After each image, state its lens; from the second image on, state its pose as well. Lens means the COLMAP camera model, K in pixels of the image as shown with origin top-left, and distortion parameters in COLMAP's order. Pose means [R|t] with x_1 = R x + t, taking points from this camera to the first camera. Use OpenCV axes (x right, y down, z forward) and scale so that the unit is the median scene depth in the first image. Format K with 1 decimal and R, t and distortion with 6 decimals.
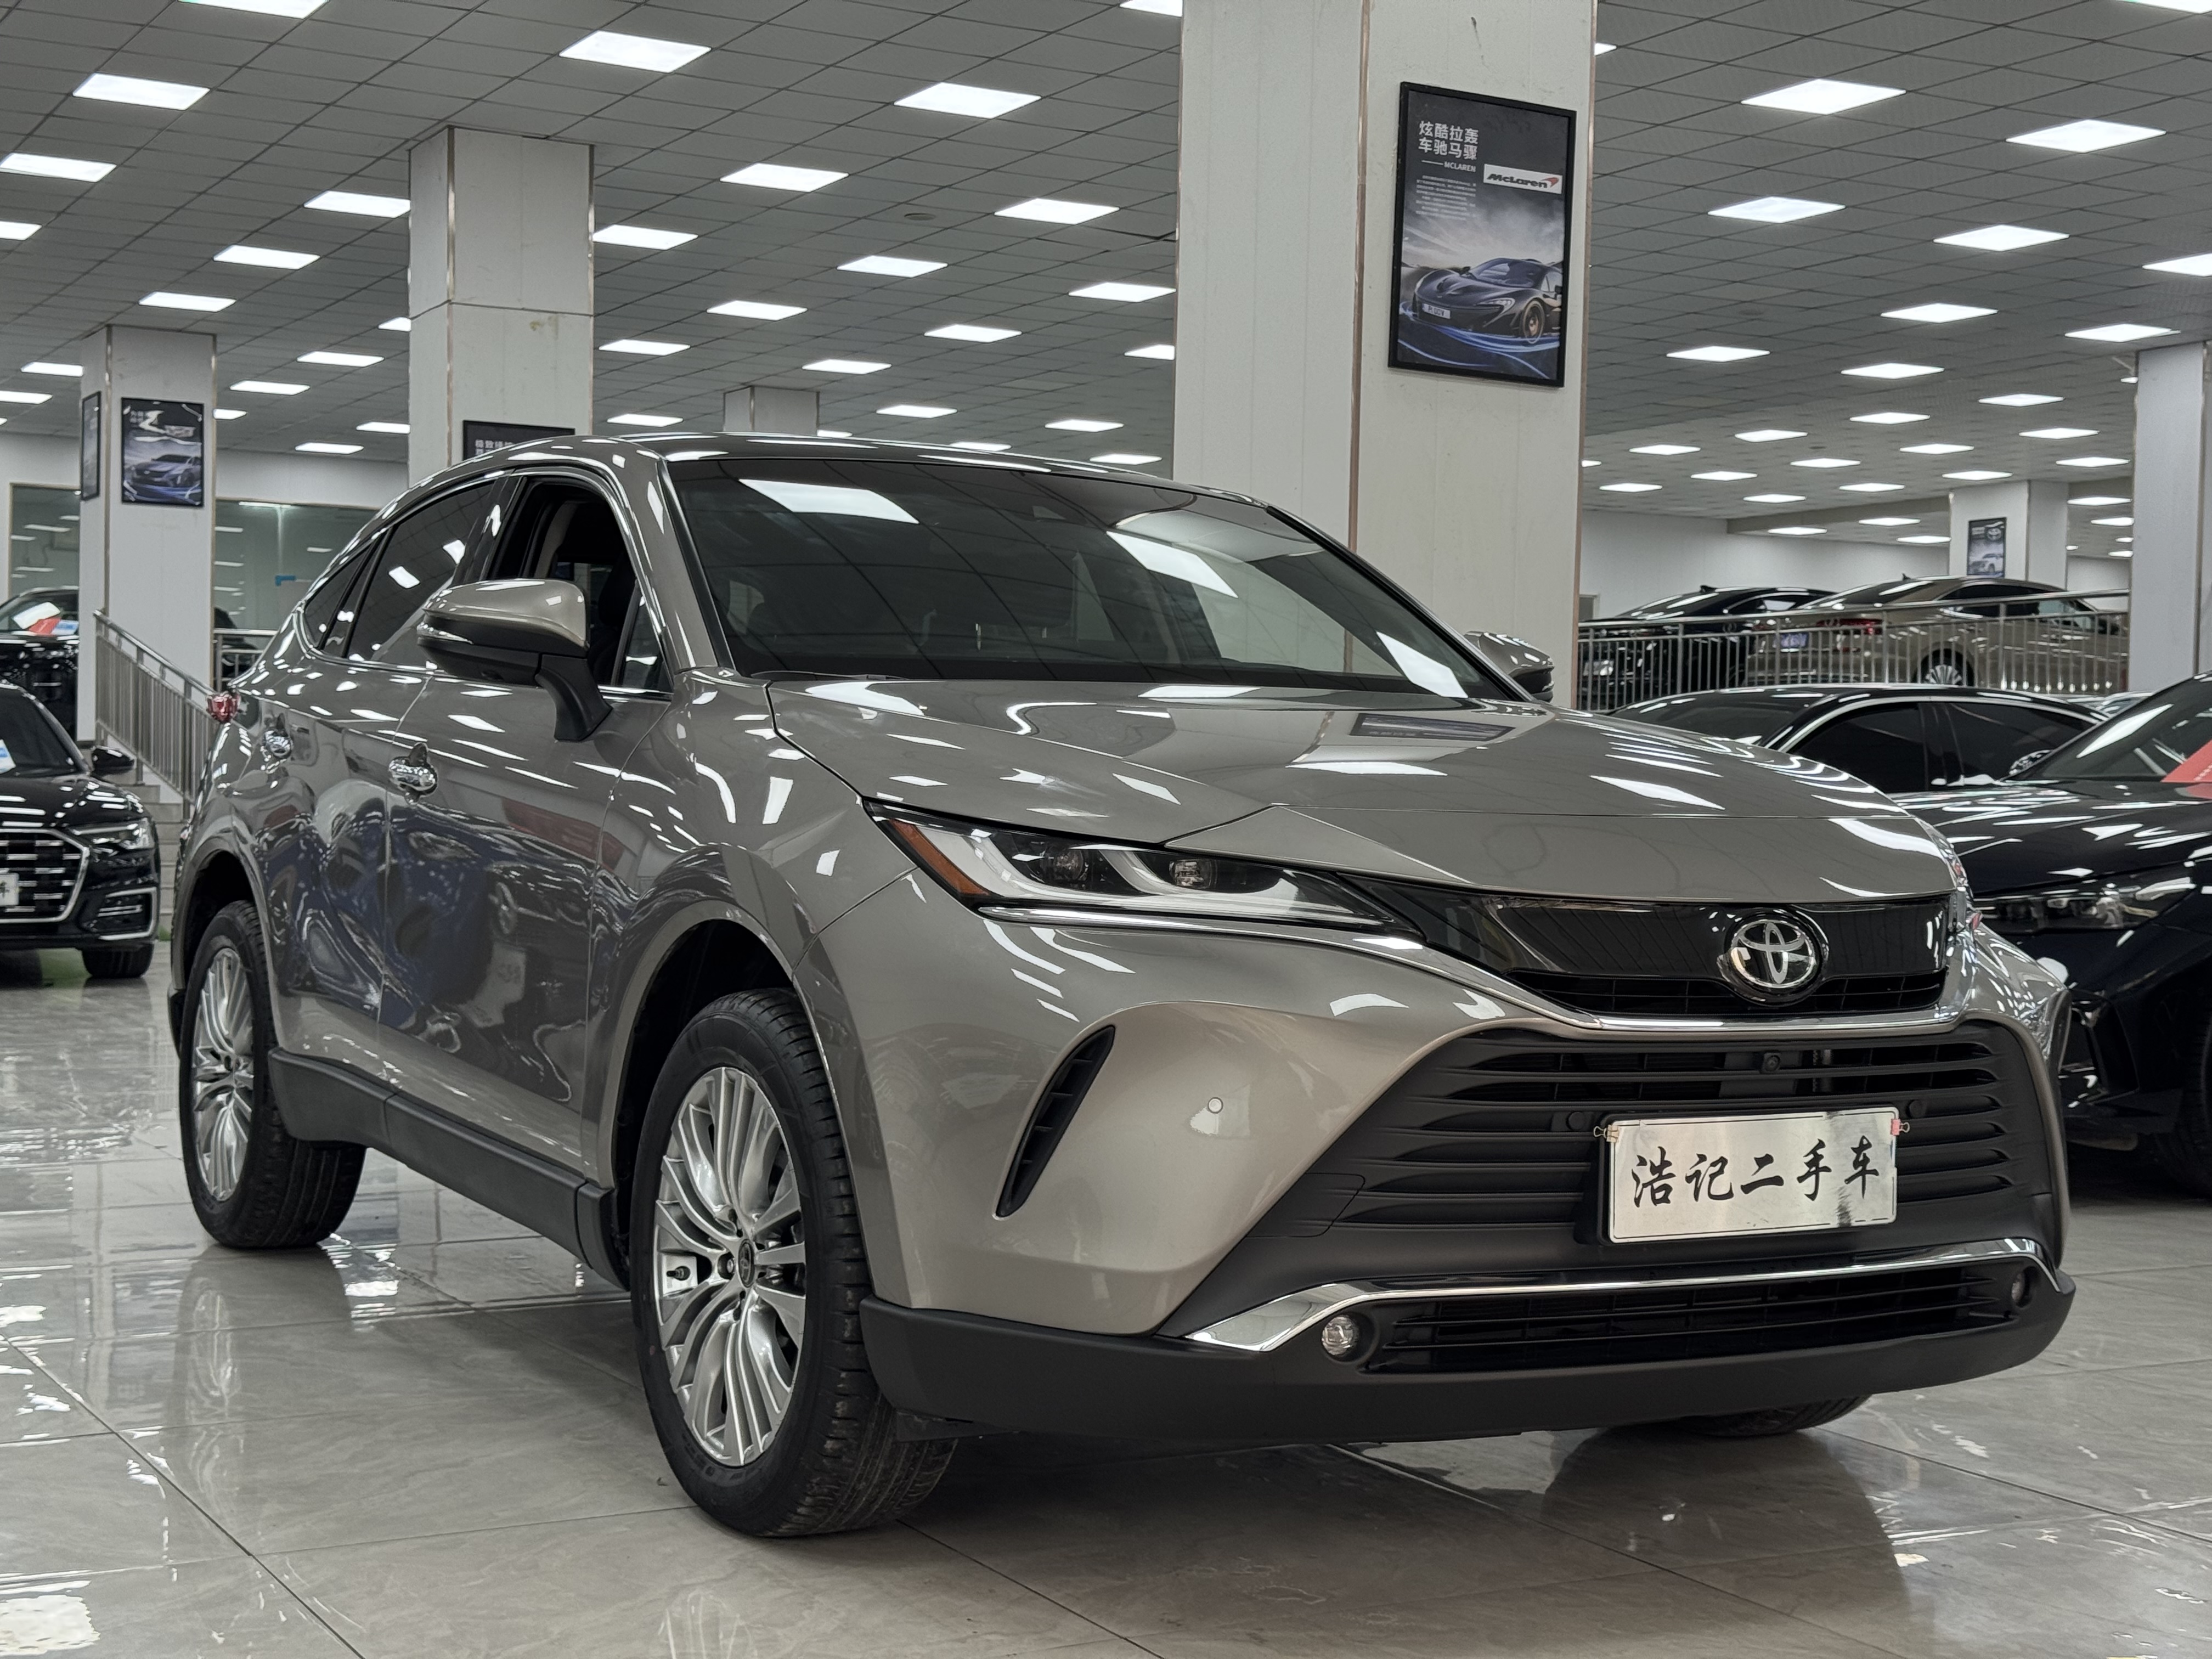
lens RADIAL K [[3074.3, 0, 1124.2], [0, 3074.3, 853.0], [0, 0, 1]] dist [0.113235, 0.000000]
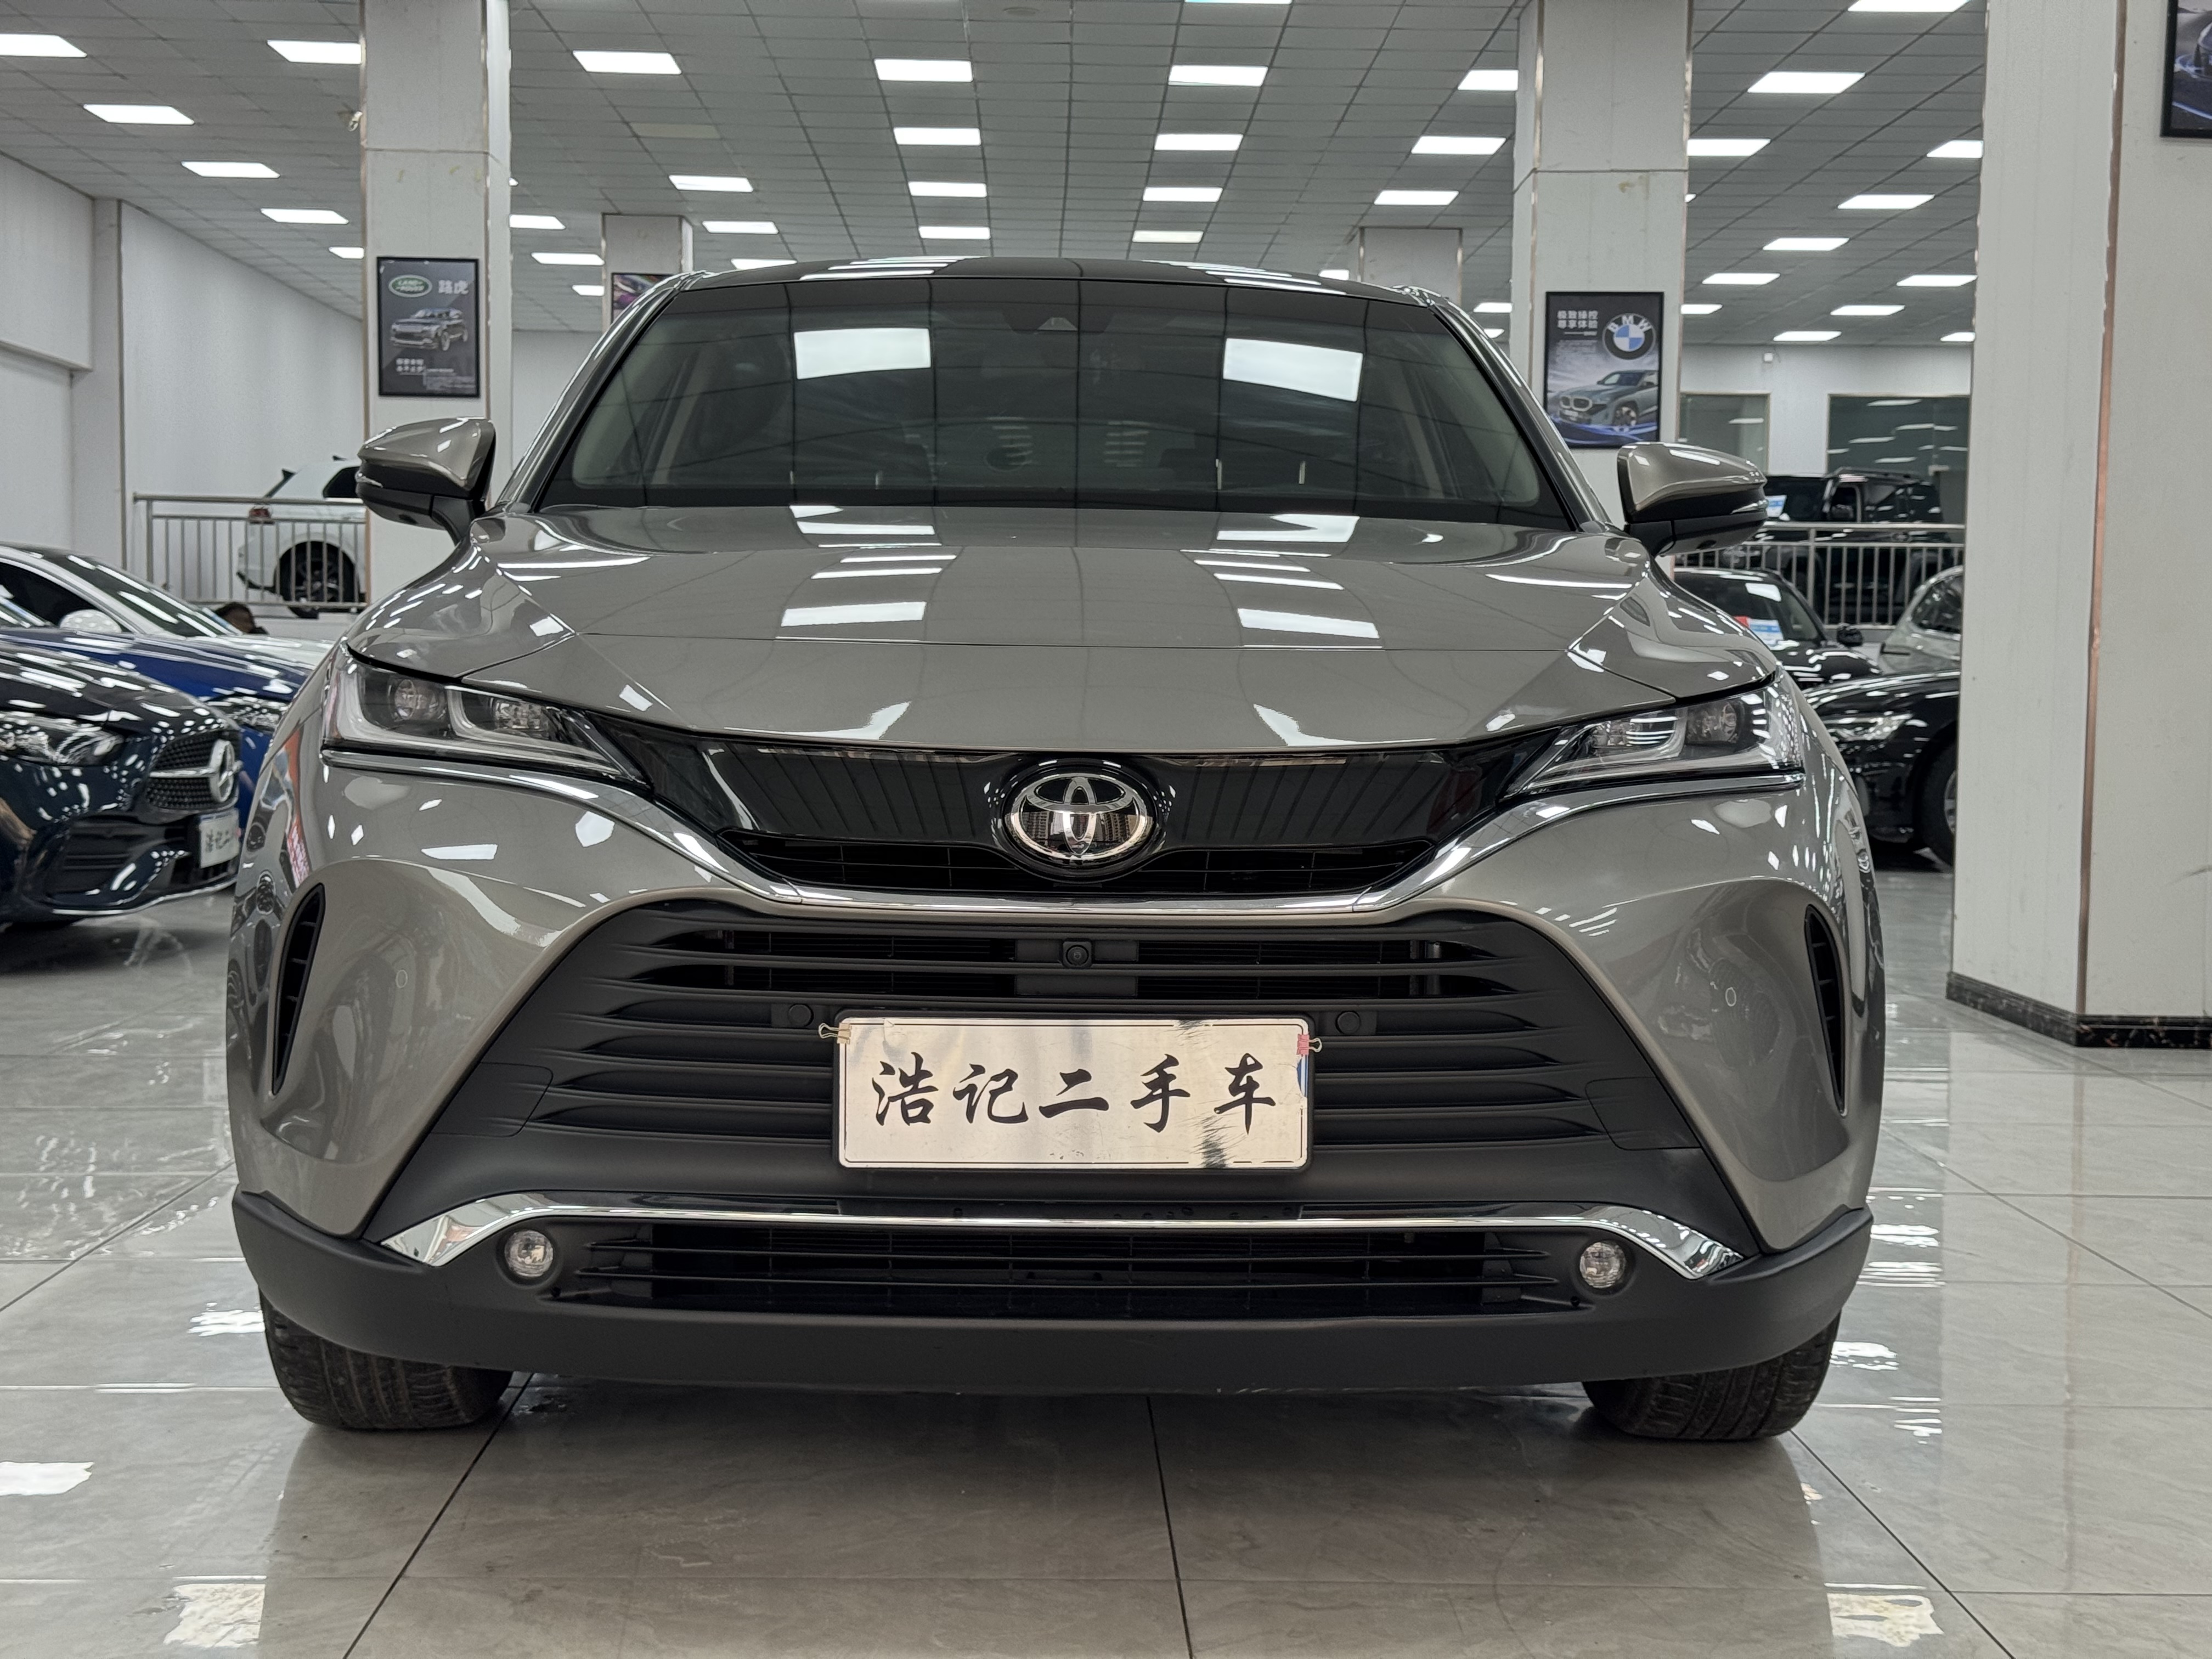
lens RADIAL K [[3074.3, 0, 1106.6], [0, 3074.3, 832.7], [0, 0, 1]] dist [0.113235, 0.000000]
pose [[0.888937, 0.018977, -0.457636, 0.575304], [-0.005451, 0.999509, 0.030860, 0.012445], [0.457997, -0.024938, 0.888604, 0.305073]]
